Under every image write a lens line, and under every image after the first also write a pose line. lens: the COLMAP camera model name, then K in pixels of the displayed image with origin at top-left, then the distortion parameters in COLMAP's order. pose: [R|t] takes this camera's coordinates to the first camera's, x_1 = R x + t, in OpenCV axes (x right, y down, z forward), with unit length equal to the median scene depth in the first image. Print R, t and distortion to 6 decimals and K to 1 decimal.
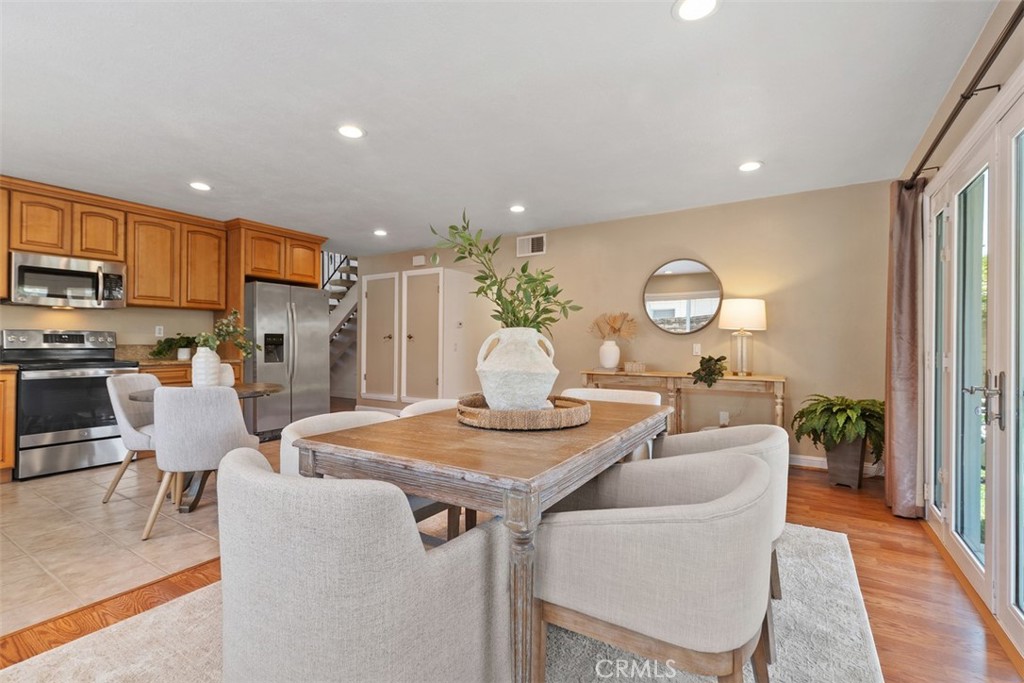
lens RADIAL K [[466.5, 0, 512.3], [0, 466.5, 343.4], [0, 0, 1]] dist [0.008632, -0.001806]
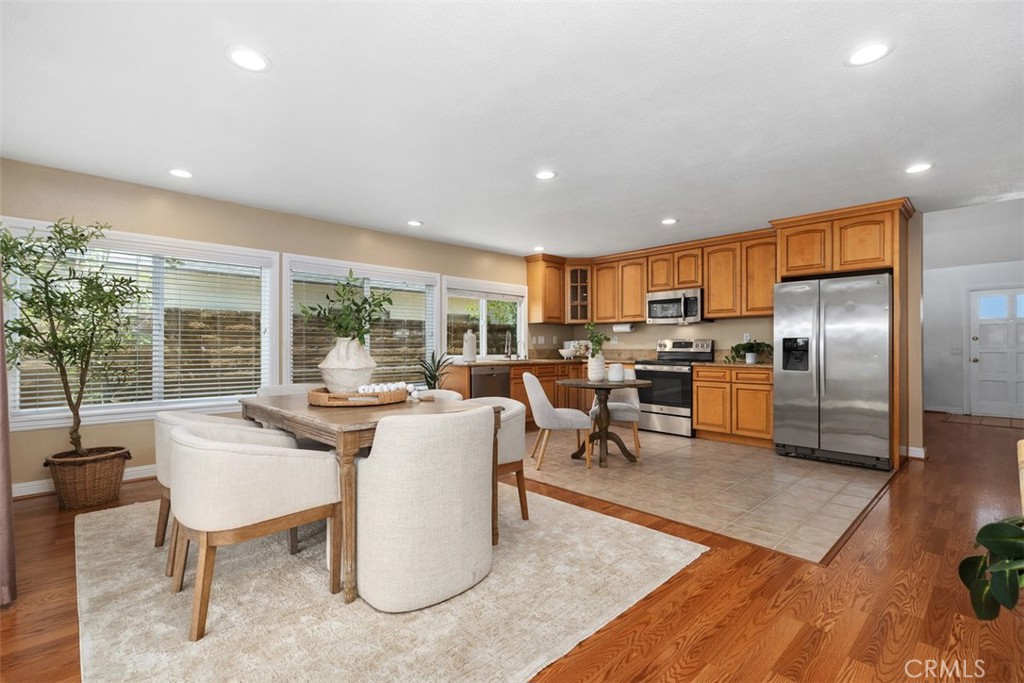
lens RADIAL K [[466.5, 0, 505.8], [0, 466.5, 344.3], [0, 0, 1]] dist [0.008632, -0.001806]
pose [[-0.250925, -0.007004, -0.967981, 0.566052], [-0.002567, 0.999975, -0.006571, -0.000942], [0.968003, 0.000836, -0.250936, 0.786090]]
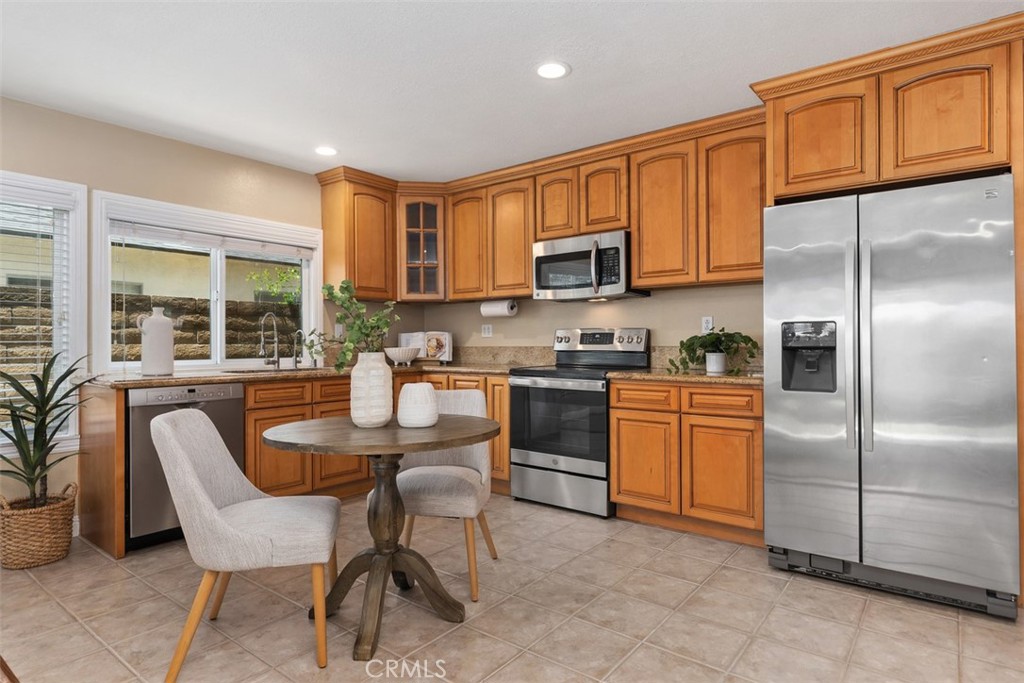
lens RADIAL K [[572.6, 0, 508.5], [0, 572.6, 336.1], [0, 0, 1]] dist [0.008879, 0.001740]
pose [[-0.100404, -0.013027, -0.994862, 0.031214], [0.001515, 0.999911, -0.013246, -0.001472], [0.994946, -0.002837, -0.100375, 0.896511]]
